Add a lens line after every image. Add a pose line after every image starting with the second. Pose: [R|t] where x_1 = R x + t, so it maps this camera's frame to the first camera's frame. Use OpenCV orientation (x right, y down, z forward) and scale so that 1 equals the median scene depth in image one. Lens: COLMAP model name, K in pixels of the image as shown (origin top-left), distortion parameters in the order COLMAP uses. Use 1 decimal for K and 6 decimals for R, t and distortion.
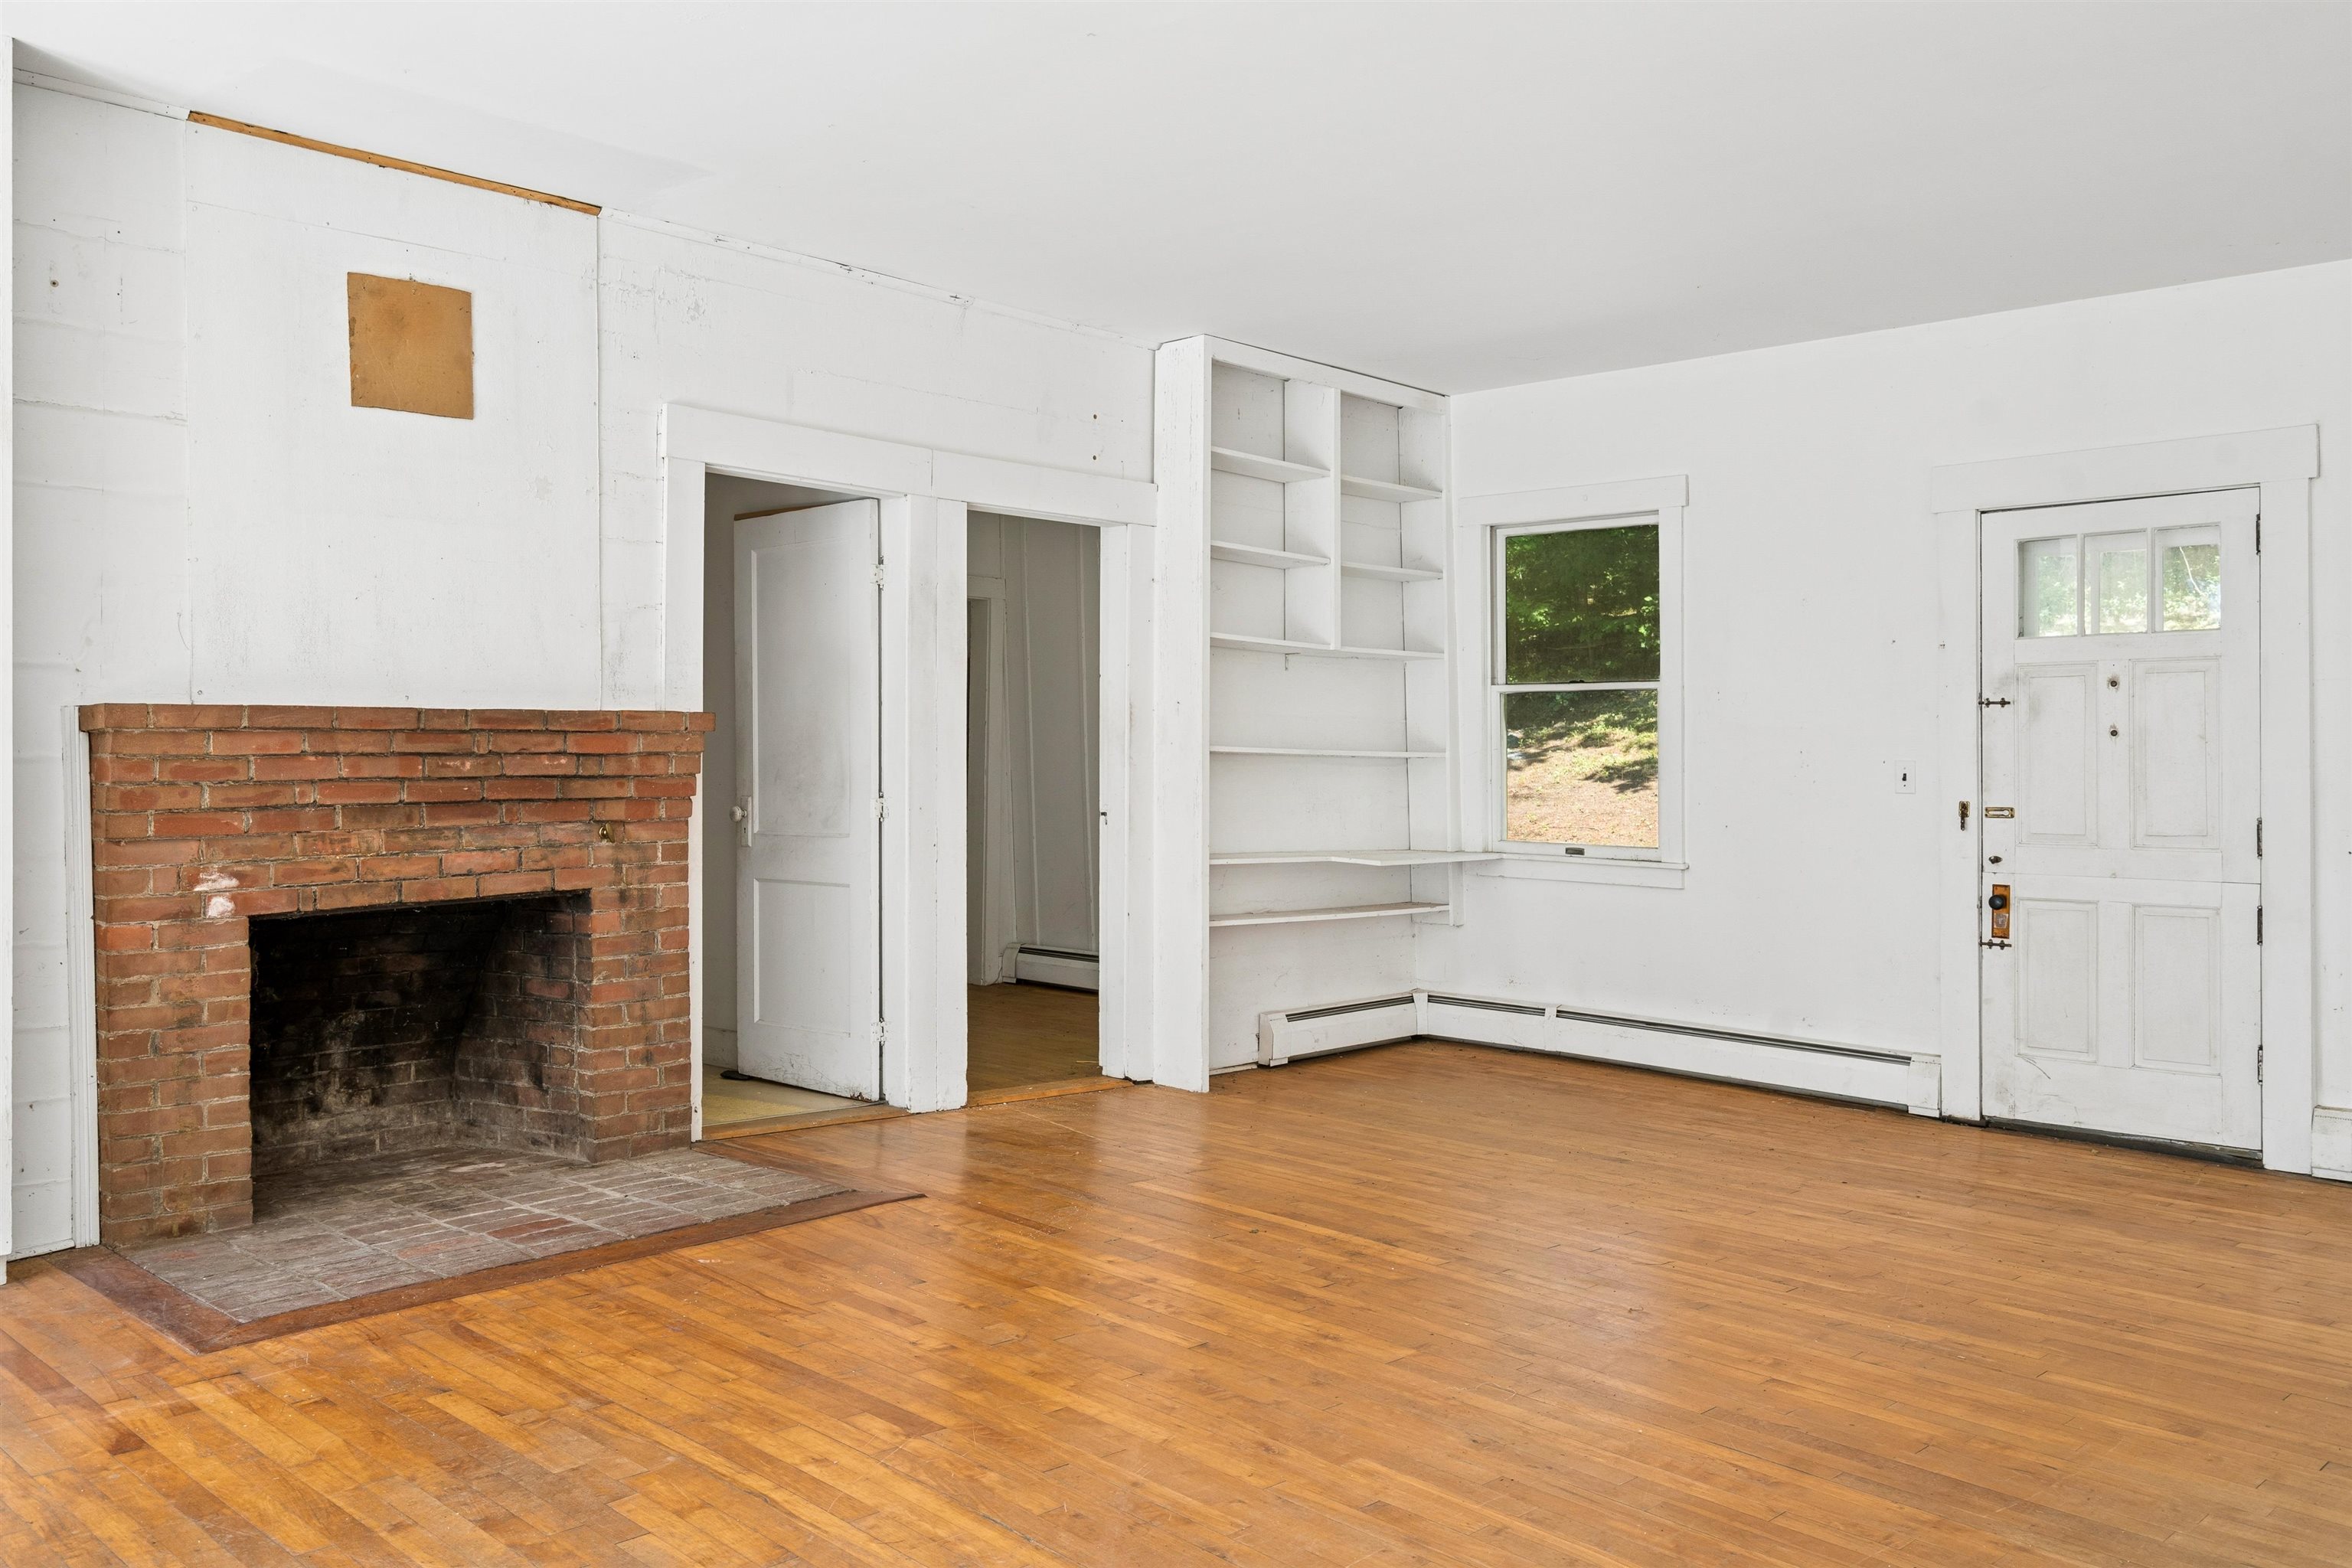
lens RADIAL K [[1833.7, 0, 1182.1], [0, 1833.7, 753.8], [0, 0, 1]] dist [0.025825, -0.019279]
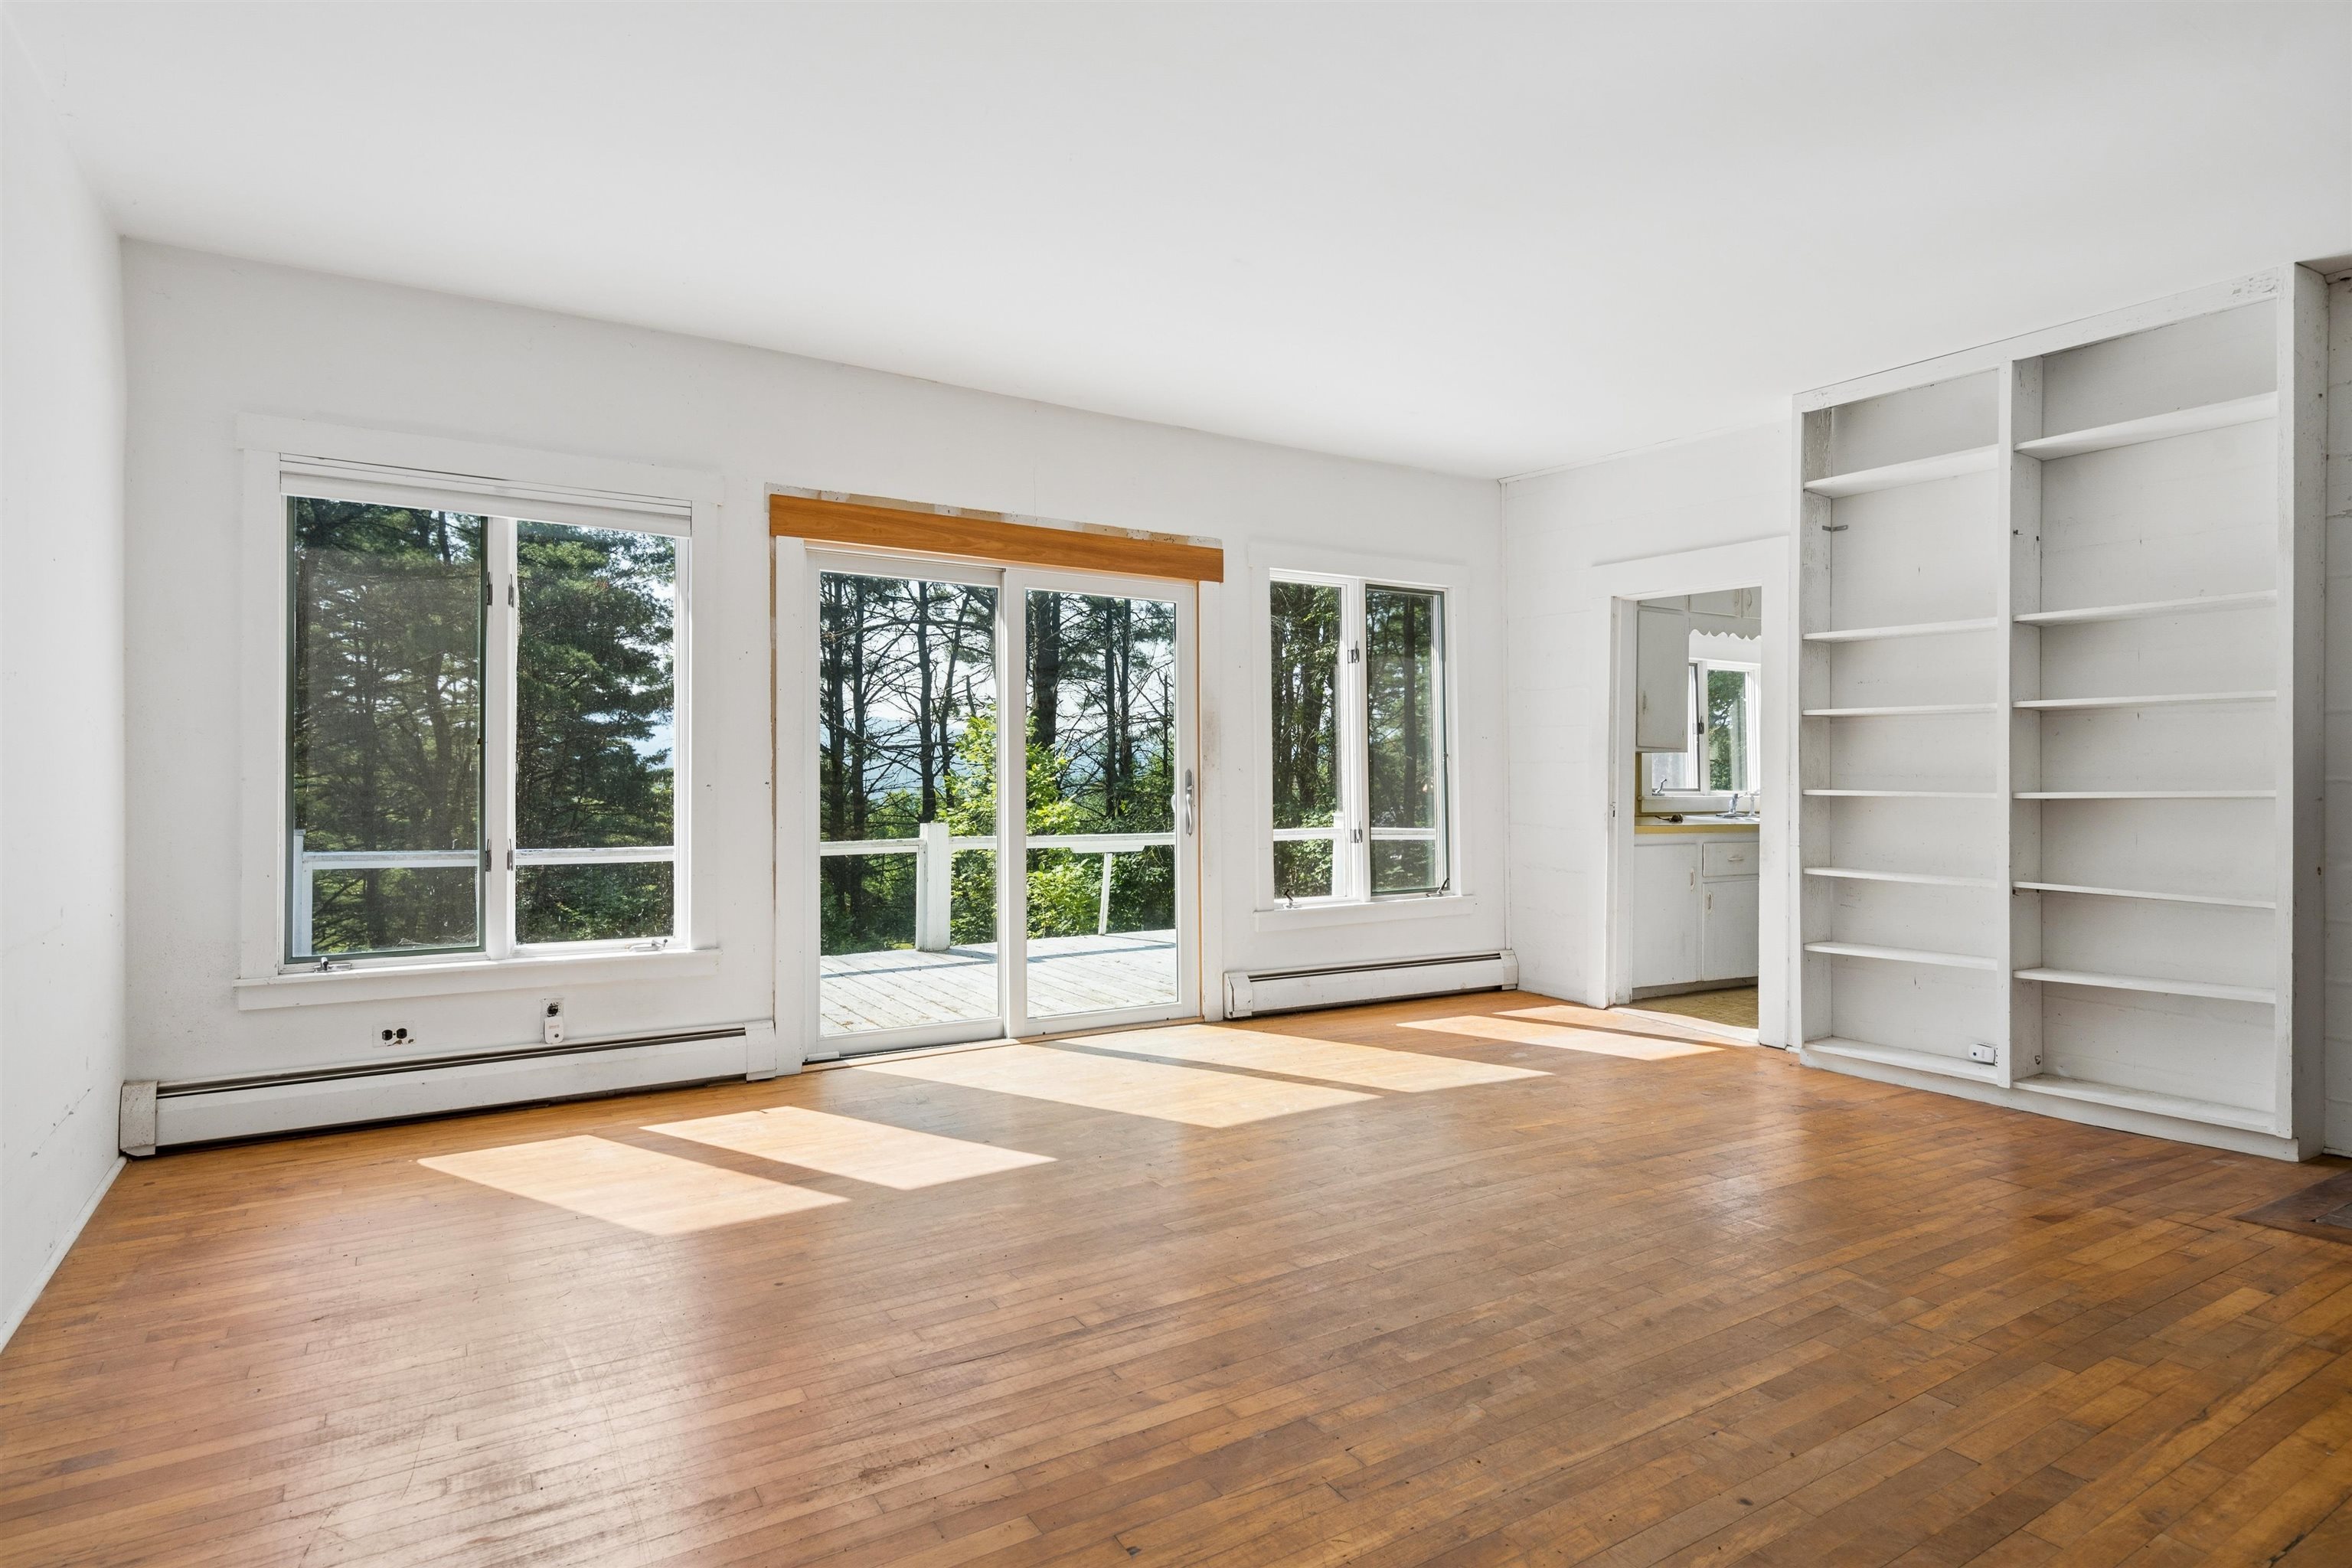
lens RADIAL K [[1257.4, 0, 1158.9], [0, 1257.4, 774.9], [0, 0, 1]] dist [0.006025, 0.002375]
pose [[-0.239396, -0.016326, -0.970785, 0.380550], [-0.007371, 0.999860, -0.014997, 0.014205], [0.970894, 0.003566, -0.239483, 0.312832]]
